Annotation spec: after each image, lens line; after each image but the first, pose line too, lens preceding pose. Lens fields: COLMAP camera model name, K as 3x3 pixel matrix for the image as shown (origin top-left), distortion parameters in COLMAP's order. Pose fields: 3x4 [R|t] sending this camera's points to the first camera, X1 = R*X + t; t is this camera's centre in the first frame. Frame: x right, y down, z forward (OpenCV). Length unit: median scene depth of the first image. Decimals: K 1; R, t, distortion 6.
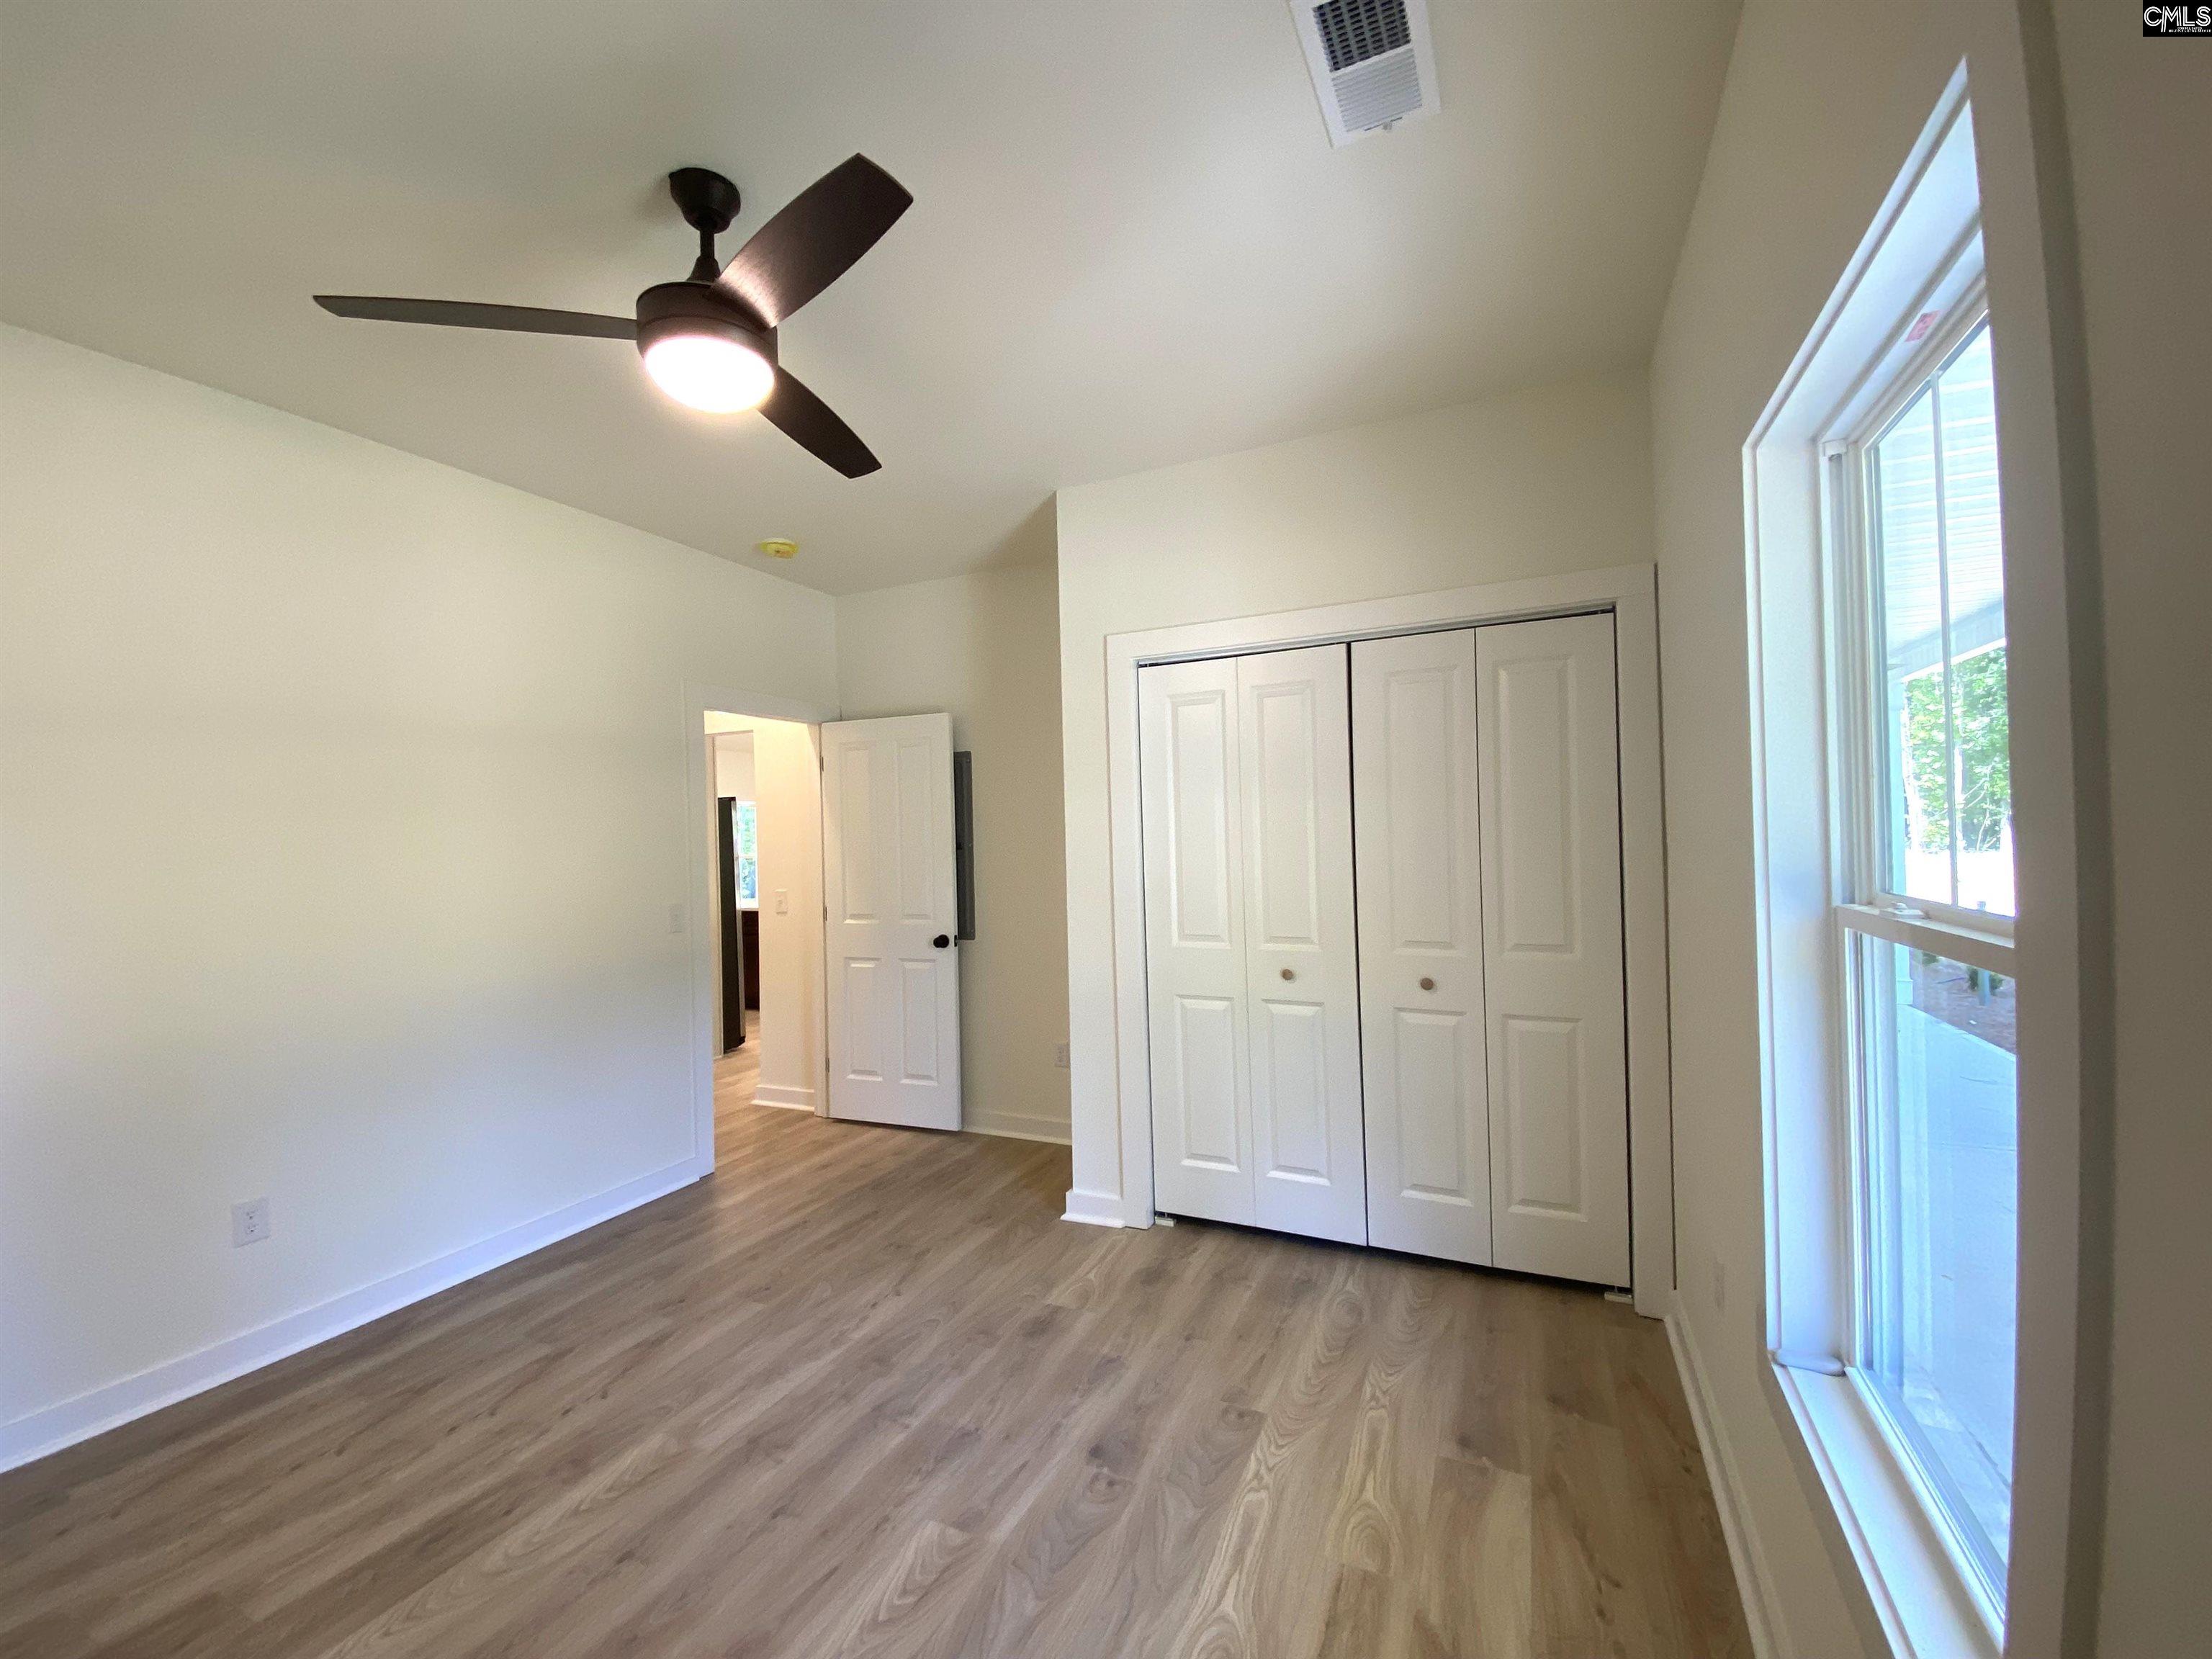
lens RADIAL K [[925.7, 0, 1097.9], [0, 925.7, 836.9], [0, 0, 1]] dist [0.036354, -0.028003]
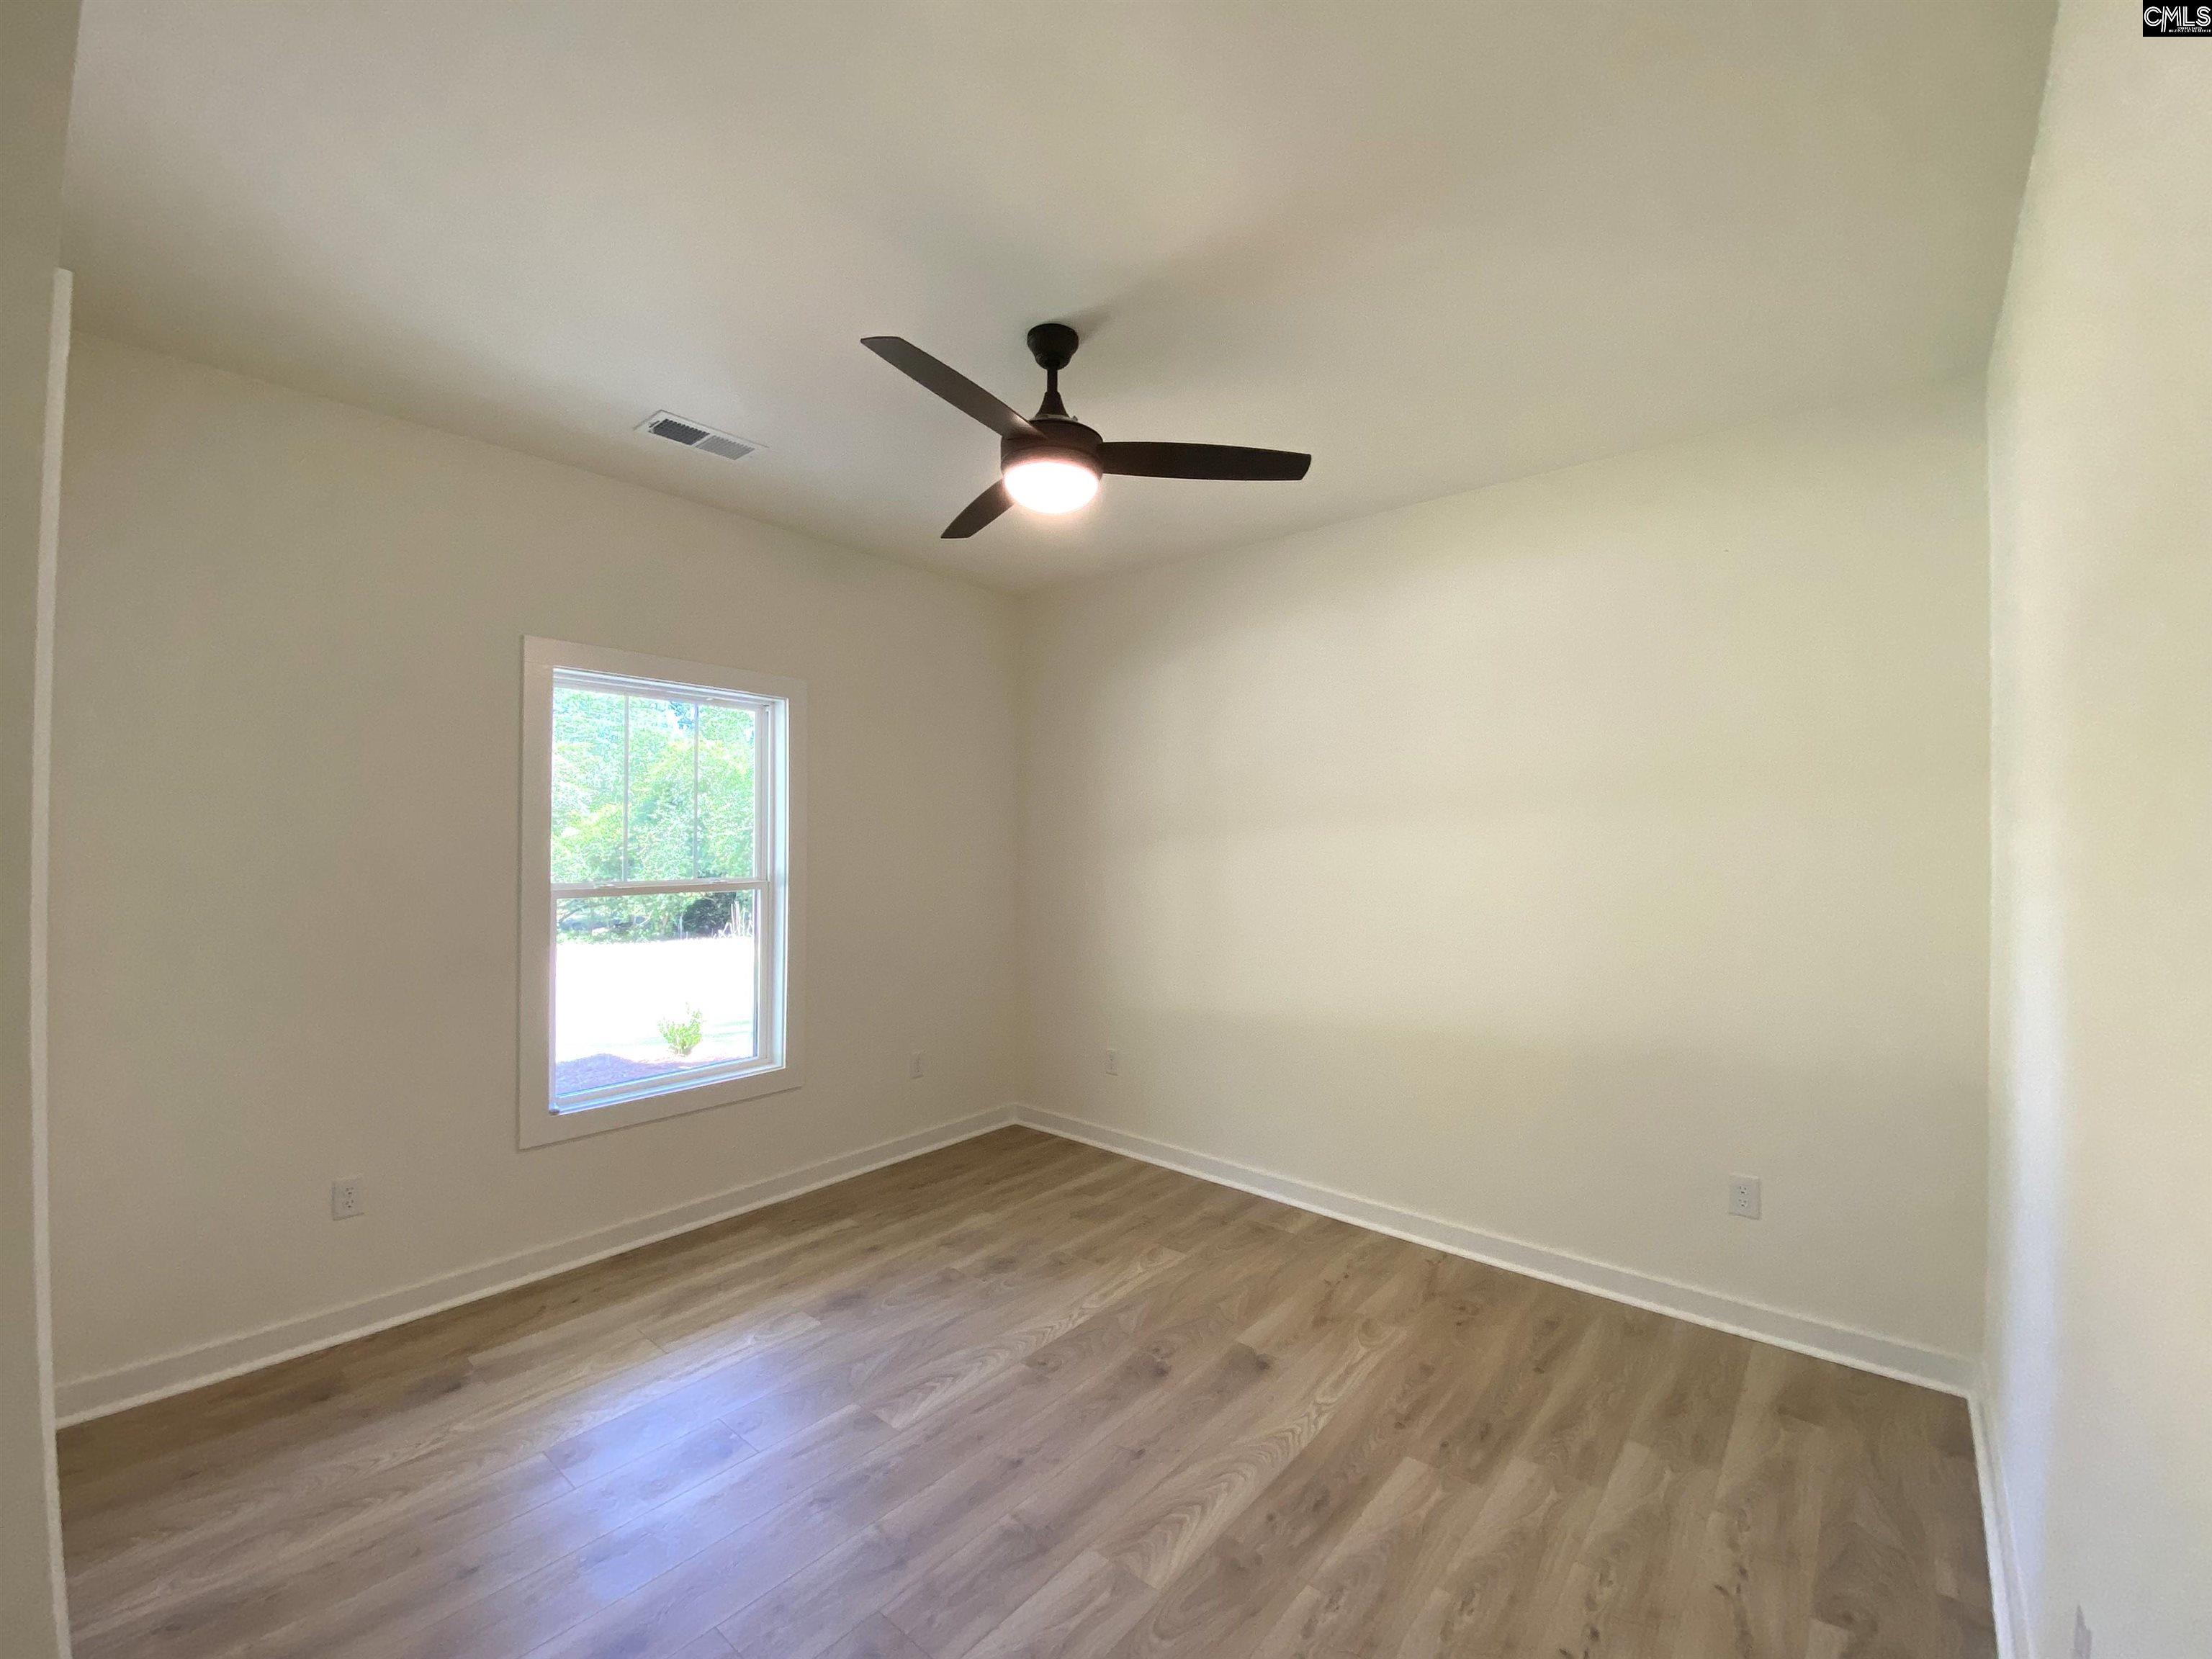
lens RADIAL K [[925.7, 0, 1097.9], [0, 925.7, 836.9], [0, 0, 1]] dist [0.036354, -0.028003]
pose [[-0.971027, 0.023384, 0.237823, -0.680865], [0.020009, 0.999662, -0.016594, -0.001222], [-0.238130, -0.011355, -0.971167, 1.961088]]
